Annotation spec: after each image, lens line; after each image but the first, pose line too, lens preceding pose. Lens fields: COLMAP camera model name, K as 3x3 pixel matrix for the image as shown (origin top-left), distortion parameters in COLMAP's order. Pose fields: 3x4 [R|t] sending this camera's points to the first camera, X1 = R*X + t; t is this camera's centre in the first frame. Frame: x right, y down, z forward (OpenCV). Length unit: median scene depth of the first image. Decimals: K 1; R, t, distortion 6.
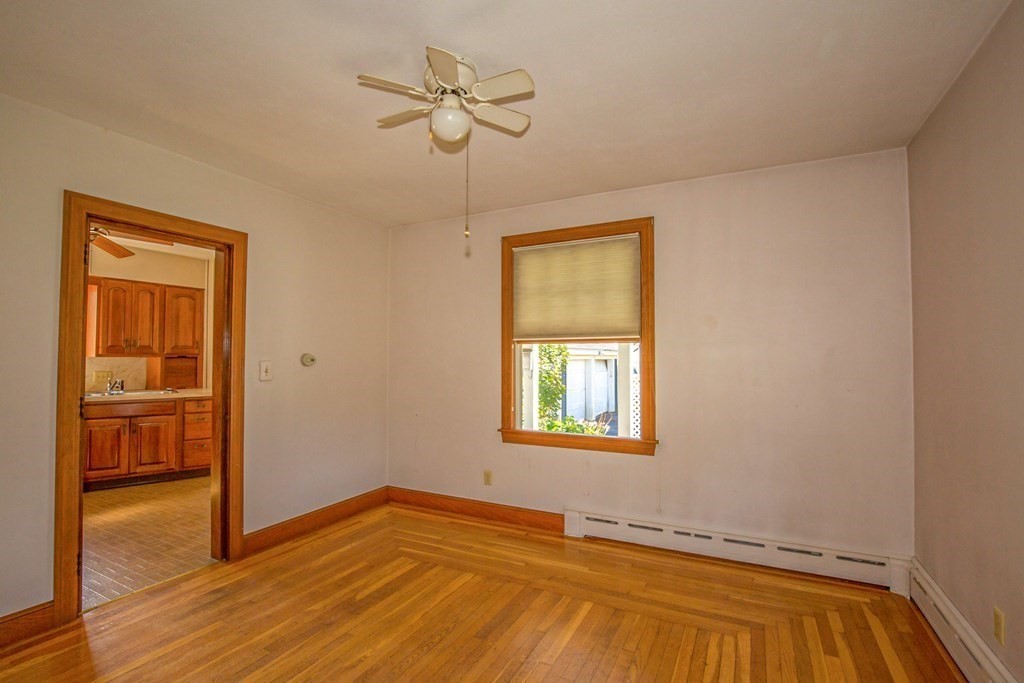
lens RADIAL K [[476.8, 0, 516.2], [0, 476.8, 343.2], [0, 0, 1]] dist [-0.036871, 0.007455]
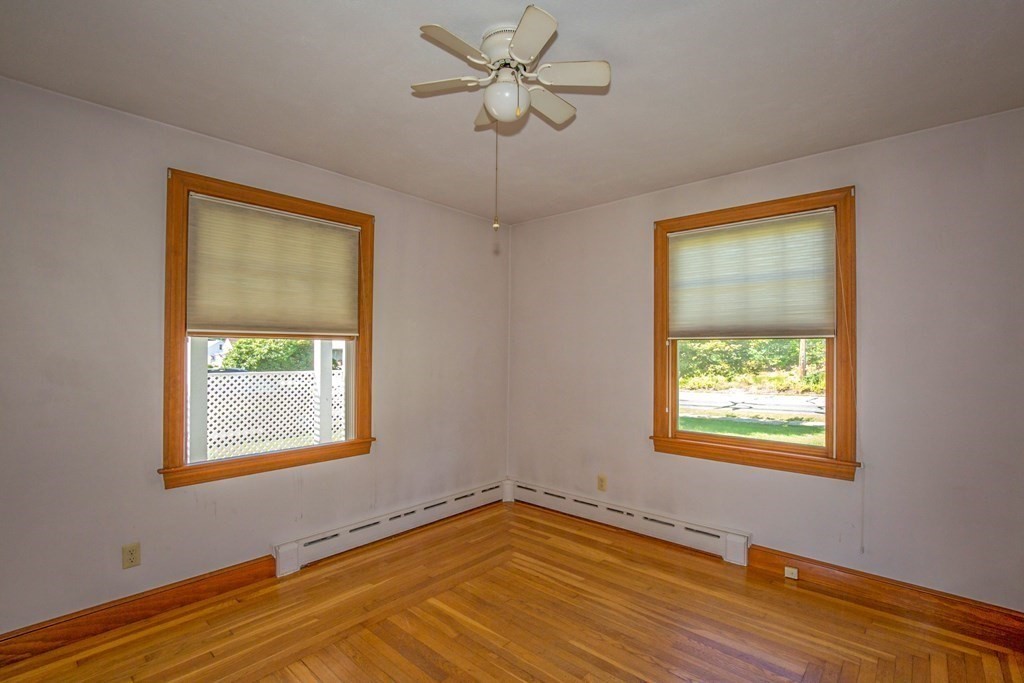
lens RADIAL K [[476.8, 0, 504.2], [0, 476.8, 351.5], [0, 0, 1]] dist [-0.036871, 0.007455]
pose [[0.246778, 0.003571, 0.969065, -0.606304], [-0.029107, 0.999569, 0.003729, 0.007892], [-0.968635, -0.029127, 0.246776, 0.469360]]
